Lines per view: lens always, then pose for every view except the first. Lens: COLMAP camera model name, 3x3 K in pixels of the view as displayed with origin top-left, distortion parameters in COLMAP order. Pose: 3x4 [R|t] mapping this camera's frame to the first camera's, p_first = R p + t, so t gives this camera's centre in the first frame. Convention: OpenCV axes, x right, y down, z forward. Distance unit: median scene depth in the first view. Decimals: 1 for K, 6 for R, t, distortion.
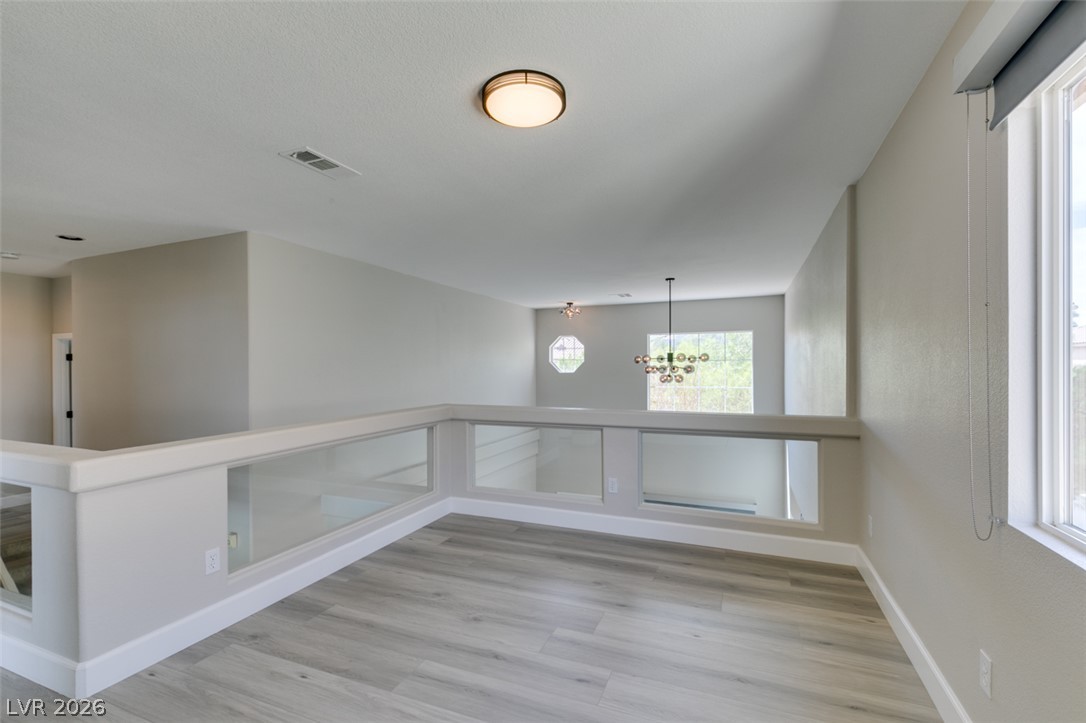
lens RADIAL K [[487.5, 0, 542.0], [0, 487.5, 367.2], [0, 0, 1]] dist [-0.000105, 0.000202]
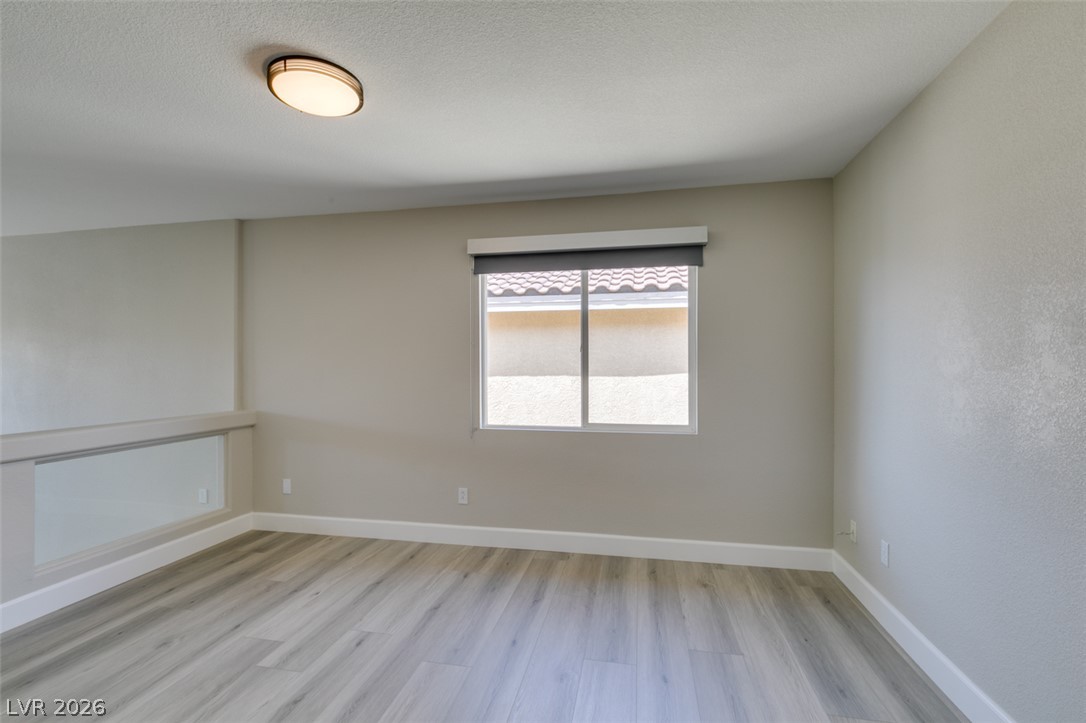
lens RADIAL K [[487.5, 0, 542.0], [0, 487.5, 367.2], [0, 0, 1]] dist [-0.000105, 0.000202]
pose [[-0.197746, 0.007927, 0.980221, -0.829720], [0.003653, 0.999966, -0.007349, 0.007463], [-0.980247, 0.002127, -0.197768, 0.597566]]
